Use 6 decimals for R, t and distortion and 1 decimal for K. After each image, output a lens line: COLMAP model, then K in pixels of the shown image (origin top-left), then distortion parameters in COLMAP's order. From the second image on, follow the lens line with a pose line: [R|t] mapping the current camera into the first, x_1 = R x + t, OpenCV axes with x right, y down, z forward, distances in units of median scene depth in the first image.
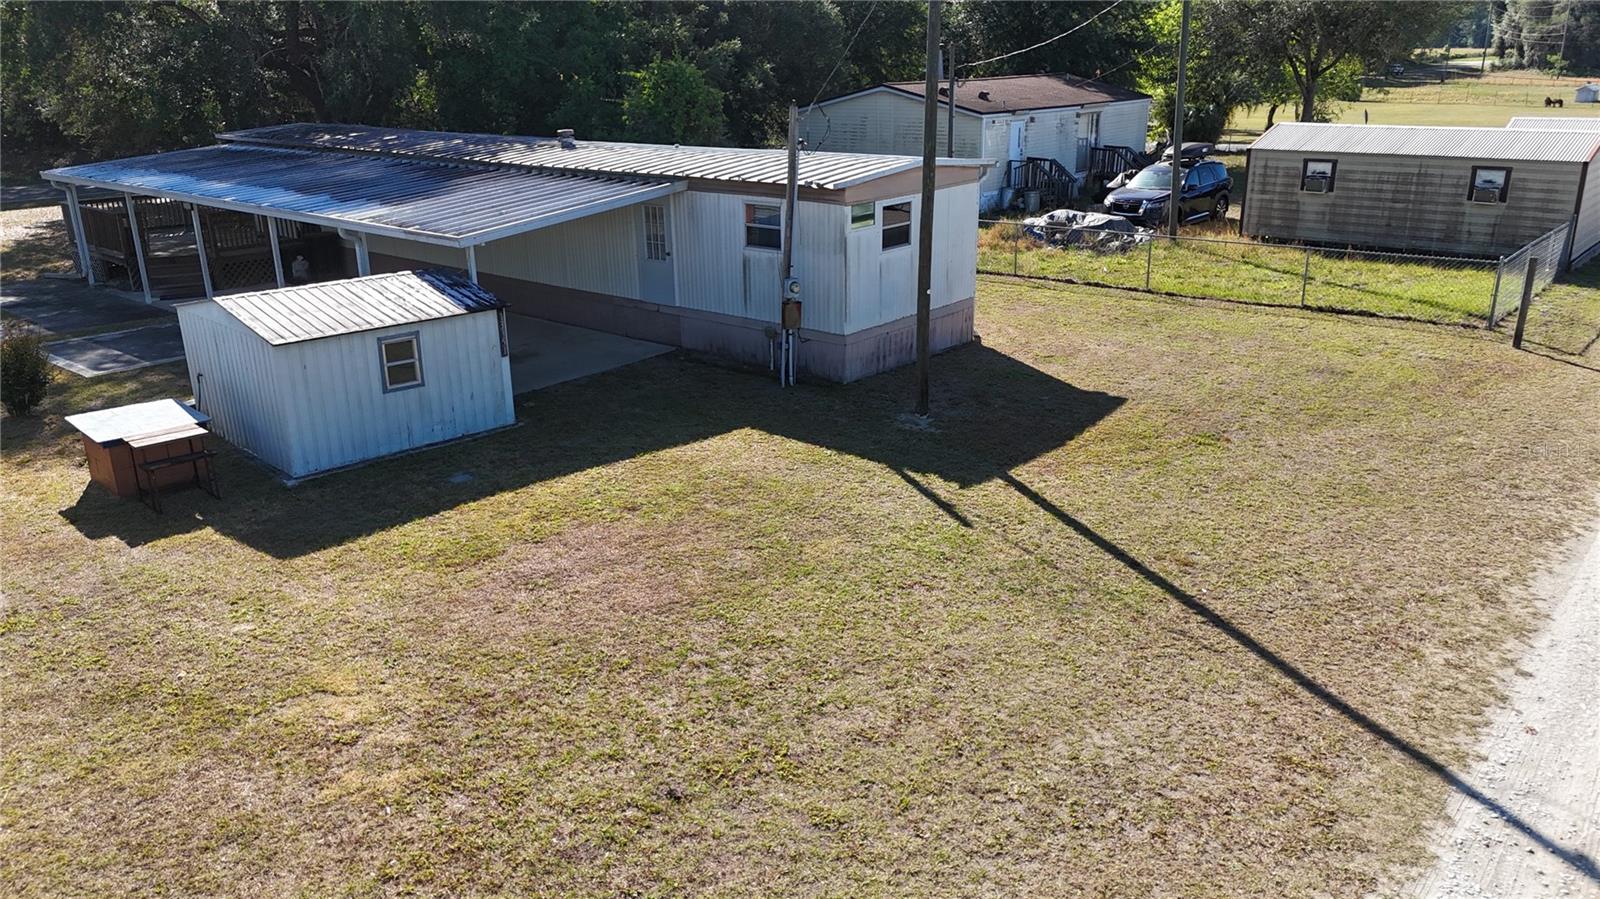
lens RADIAL K [[1176.1, 0, 802.5], [0, 1176.1, 447.7], [0, 0, 1]] dist [0.073287, -0.059649]
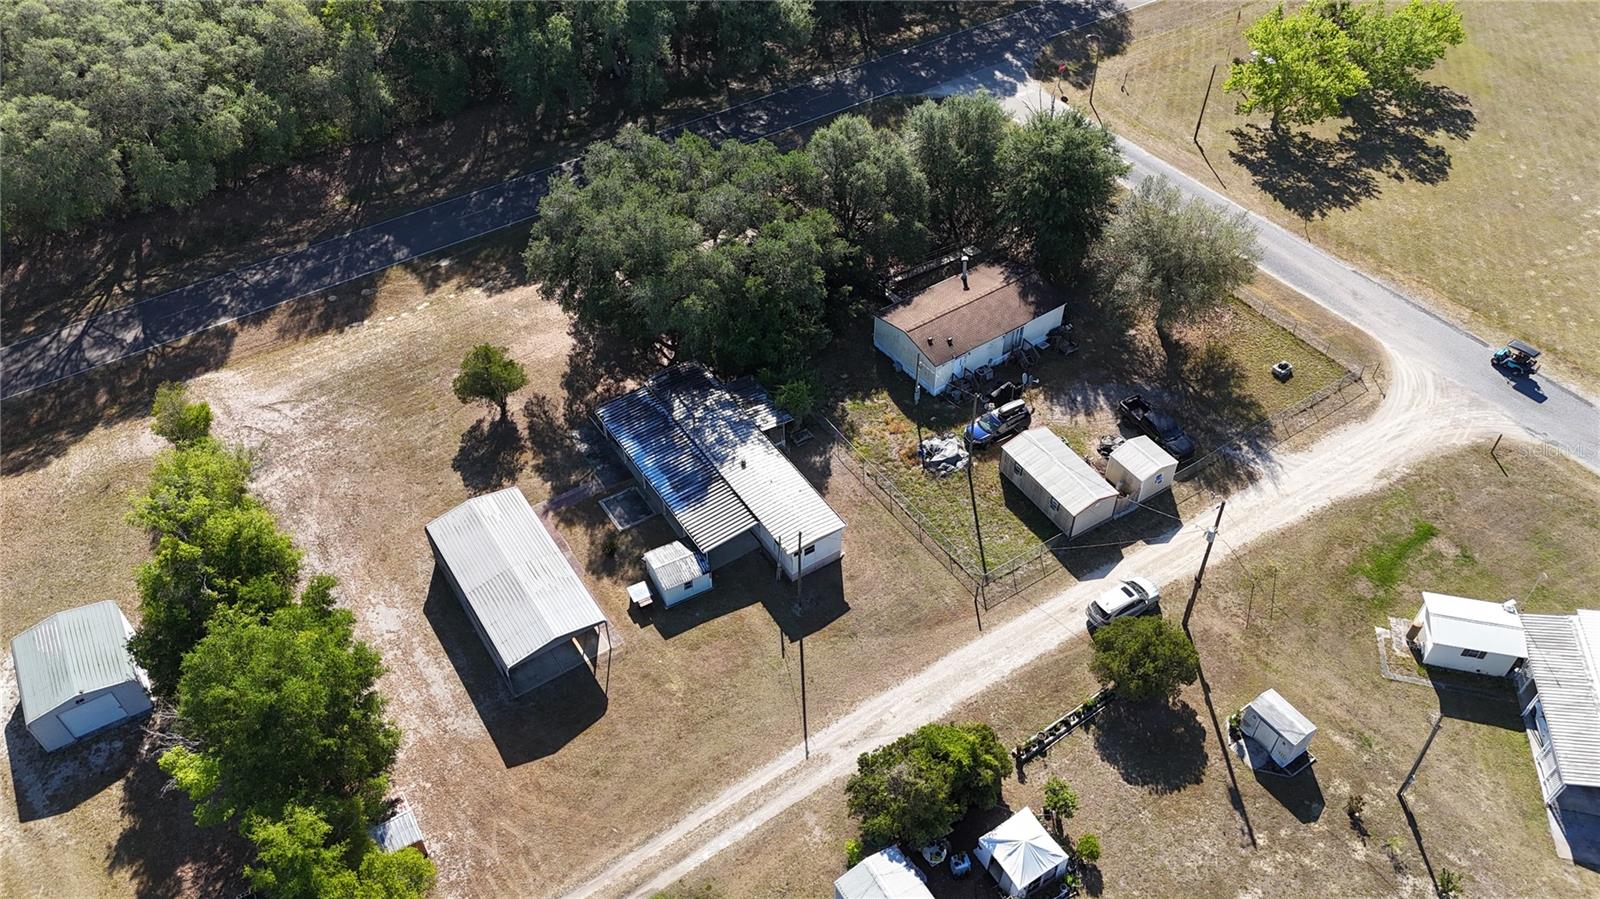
lens RADIAL K [[1163.4, 0, 800.0], [0, 1163.4, 449.5], [0, 0, 1]] dist [0.042622, -0.009953]
pose [[0.957179, 0.213505, -0.195510, 0.849979], [-0.098557, 0.875329, 0.473377, -2.666949], [0.272204, -0.433837, 0.858889, -2.534532]]
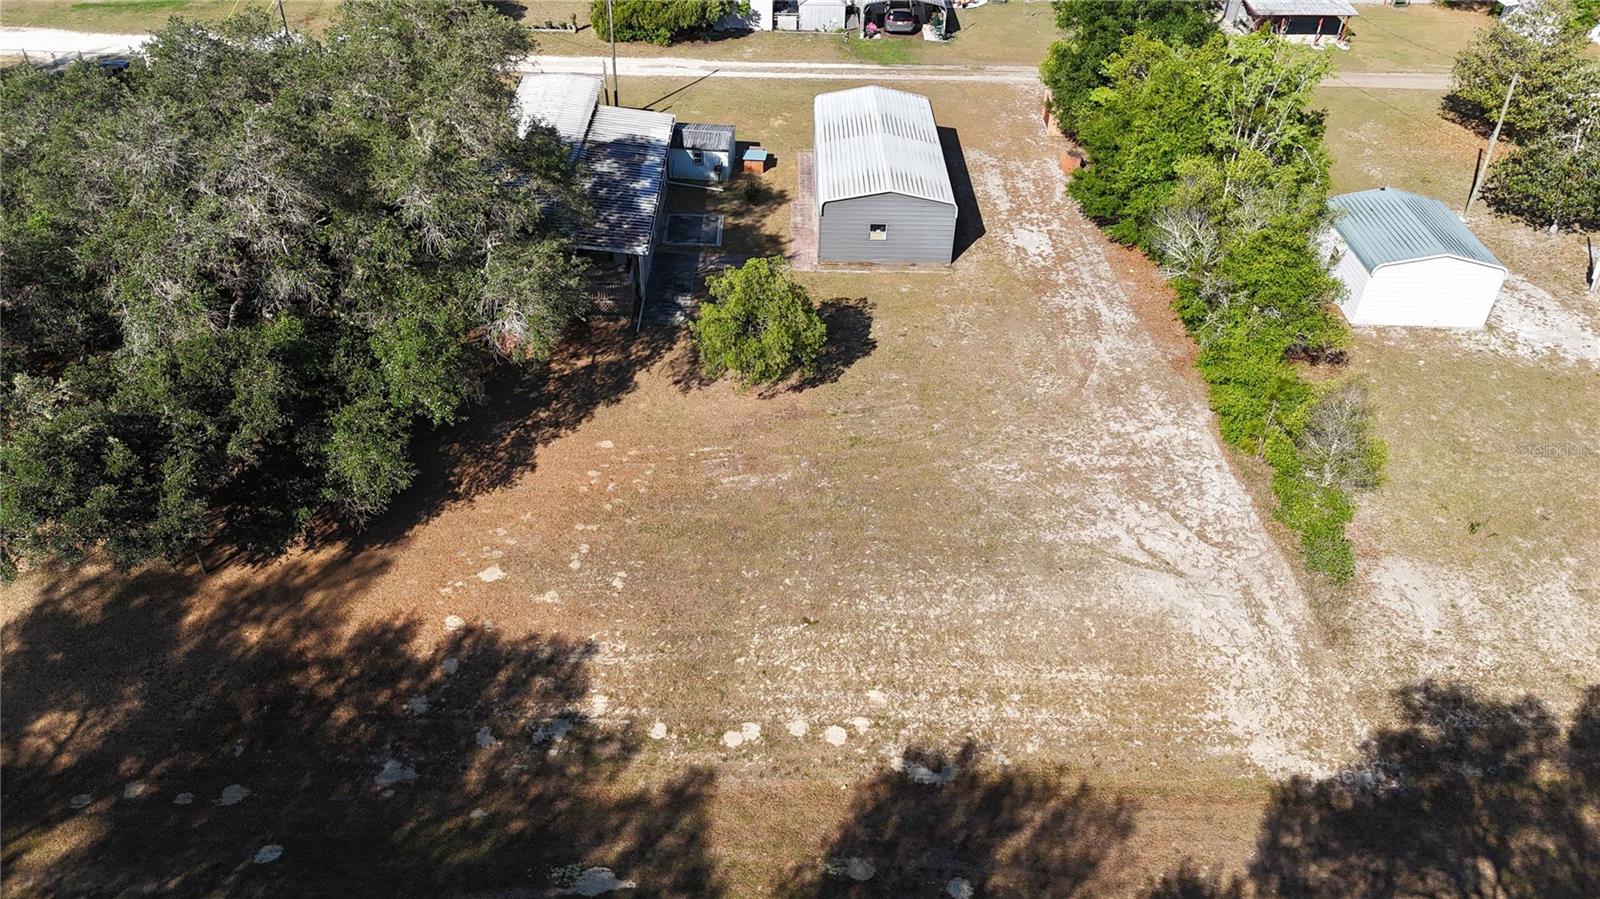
lens RADIAL K [[1169.7, 0, 808.5], [0, 1169.7, 453.3], [0, 0, 1]] dist [0.086522, -0.099488]
pose [[-0.651616, -0.463762, 0.600268, -3.371293], [0.221546, 0.640479, 0.735326, -2.195268], [-0.725475, 0.612137, -0.314602, 2.569000]]
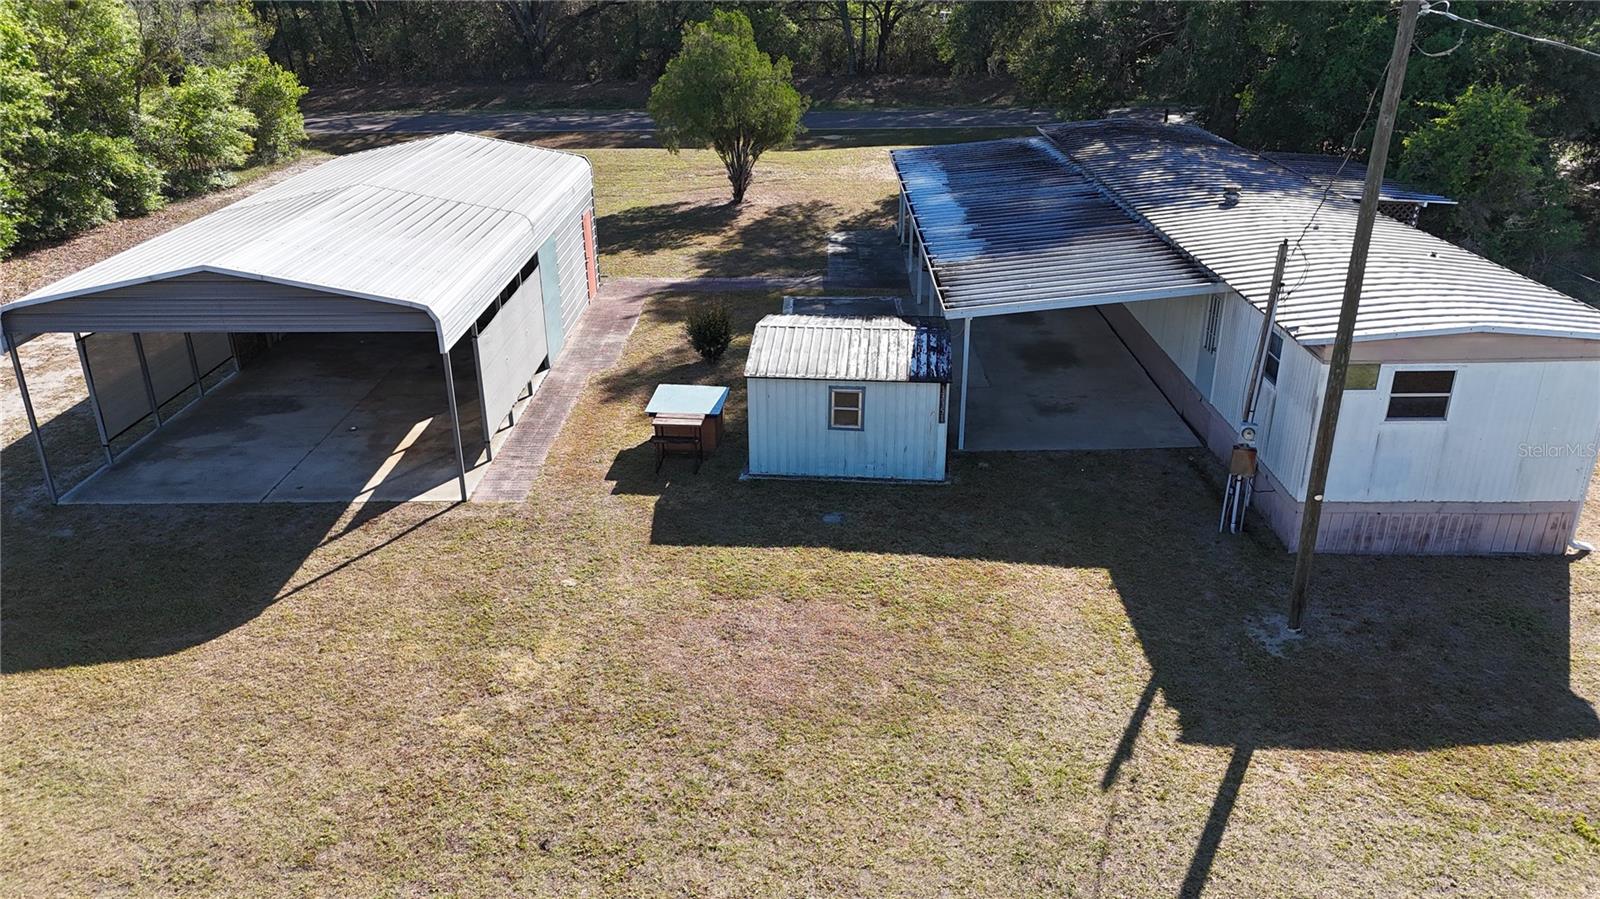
lens RADIAL K [[1169.7, 0, 808.5], [0, 1169.7, 453.3], [0, 0, 1]] dist [0.086522, -0.099488]
pose [[0.642613, 0.311574, -0.699979, 0.454413], [-0.247468, 0.949021, 0.195240, -0.236712], [0.725126, 0.047759, 0.686958, 0.150275]]
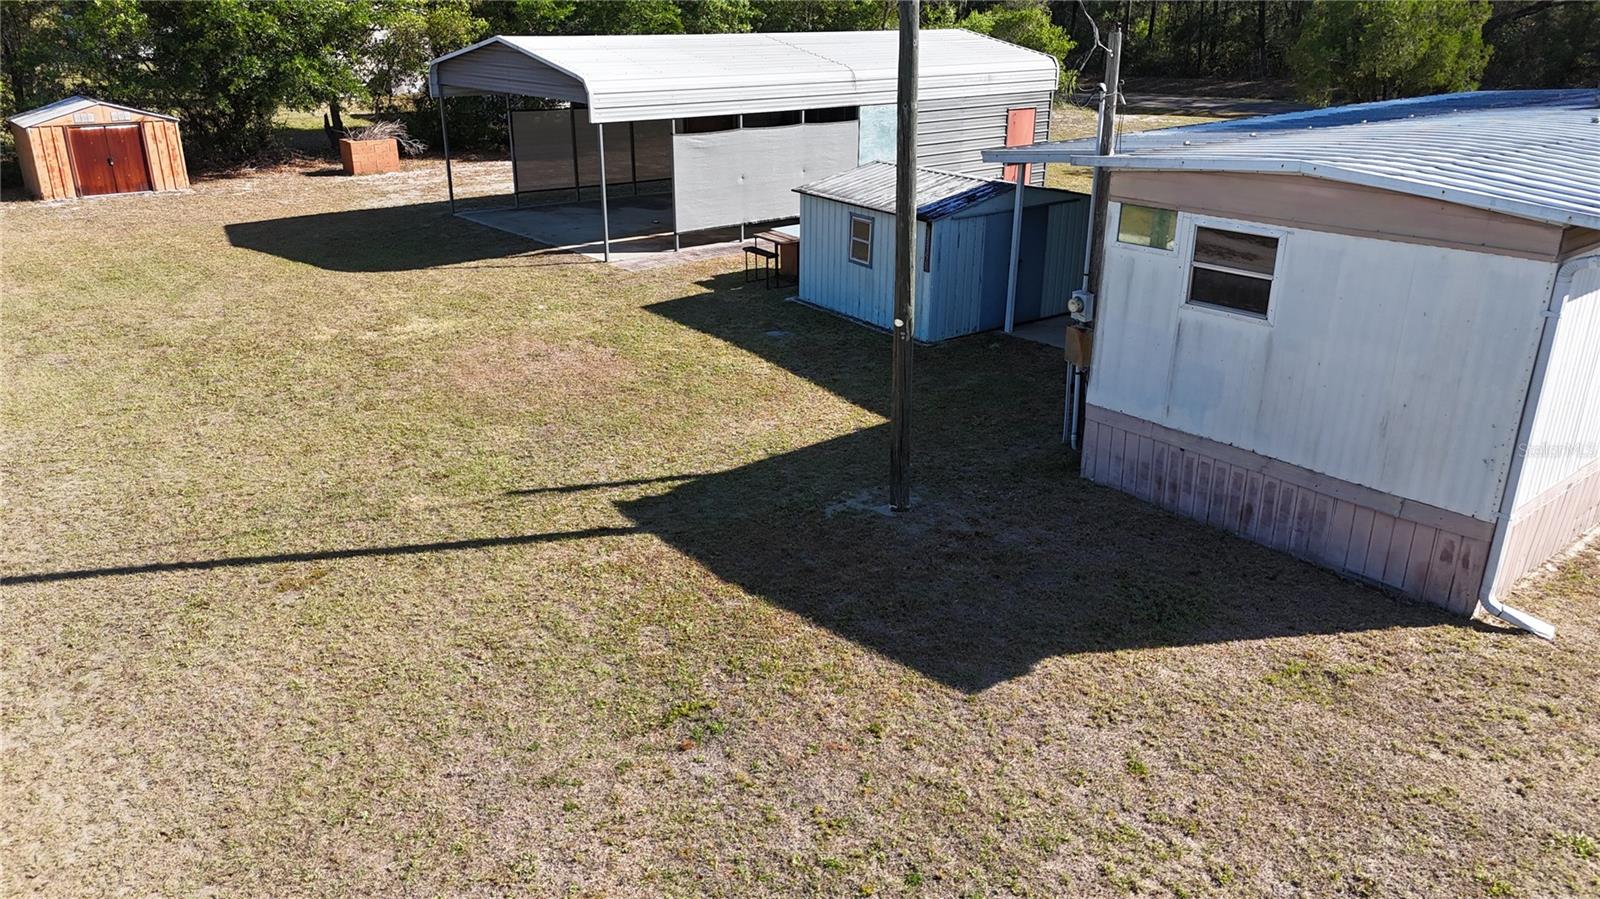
lens RADIAL K [[1169.7, 0, 808.5], [0, 1169.7, 453.3], [0, 0, 1]] dist [0.086522, -0.099488]
pose [[-0.158650, 0.367488, -0.916396, 0.728593], [-0.320608, 0.858680, 0.399848, -0.310803], [0.933831, 0.357240, -0.018410, 0.987953]]
